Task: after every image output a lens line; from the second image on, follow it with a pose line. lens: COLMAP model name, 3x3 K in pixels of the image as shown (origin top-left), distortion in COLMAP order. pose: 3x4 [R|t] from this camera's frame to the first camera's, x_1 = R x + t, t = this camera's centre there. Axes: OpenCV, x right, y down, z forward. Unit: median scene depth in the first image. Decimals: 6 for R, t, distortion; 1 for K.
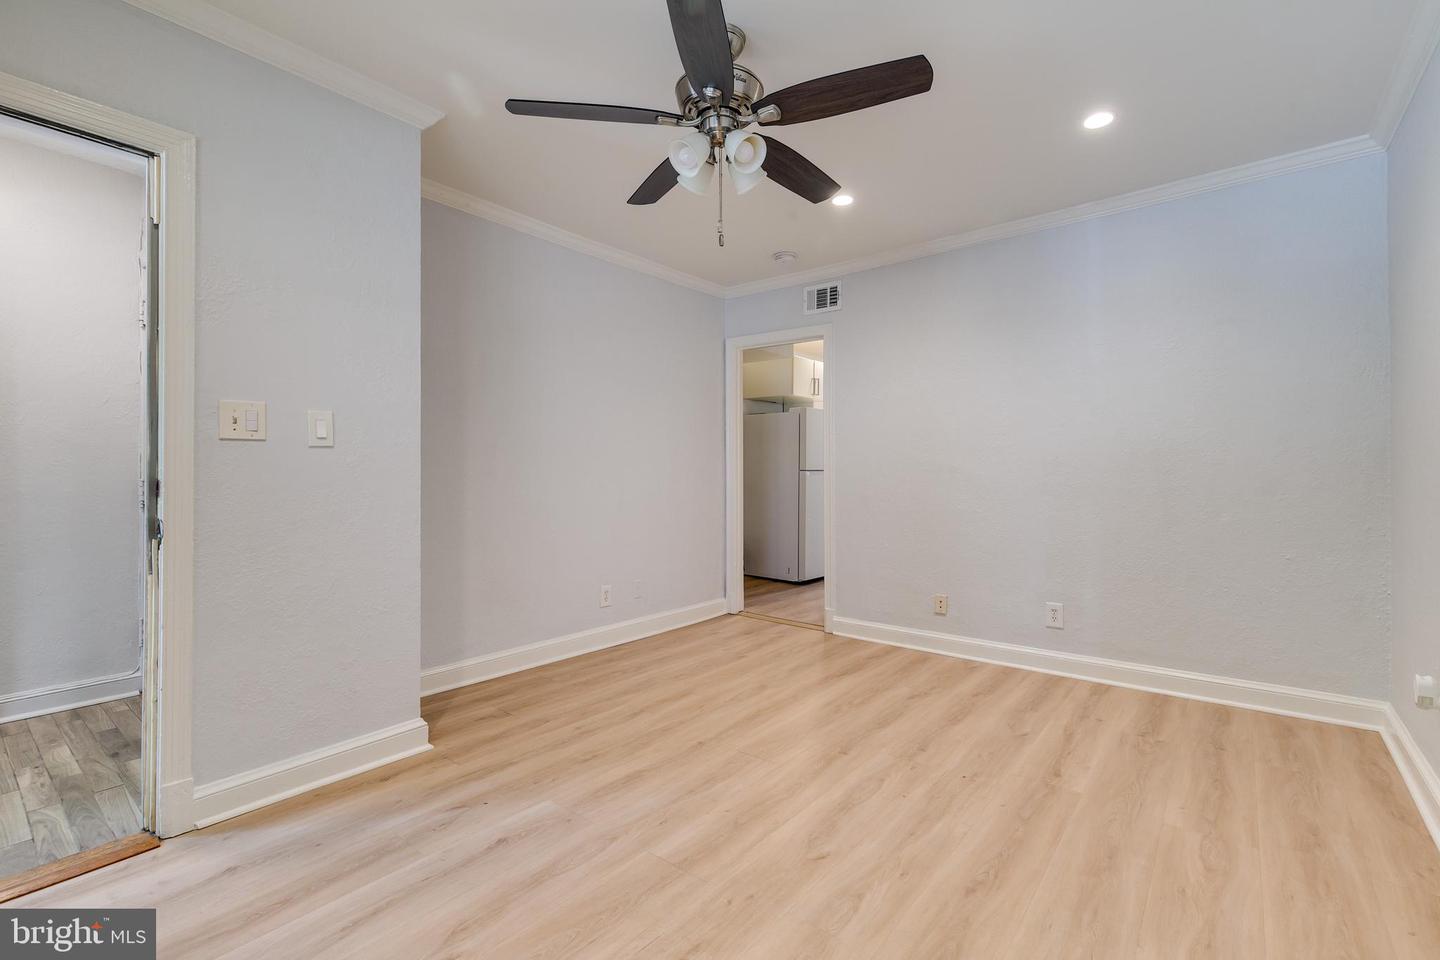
lens RADIAL K [[651.2, 0, 719.2], [0, 651.2, 472.6], [0, 0, 1]] dist [0.001176, -0.000168]
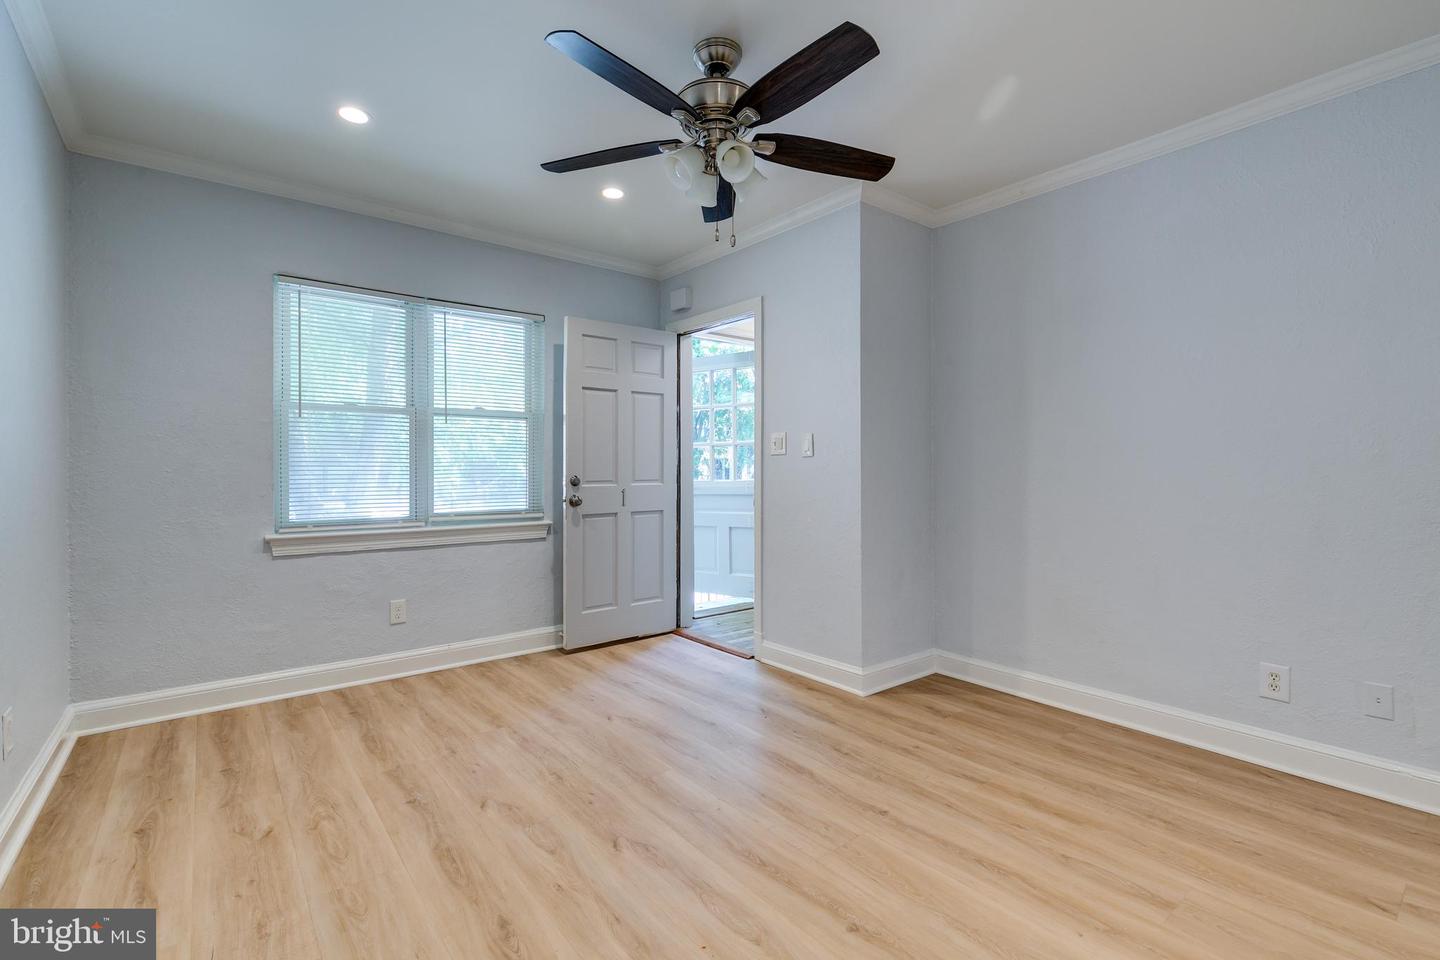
lens RADIAL K [[651.2, 0, 718.4], [0, 651.2, 472.9], [0, 0, 1]] dist [0.001176, -0.000168]
pose [[-0.229308, 0.003251, -0.973349, 0.719176], [0.000393, 0.999995, 0.003247, -0.003551], [0.973354, 0.000362, -0.229308, 0.891037]]
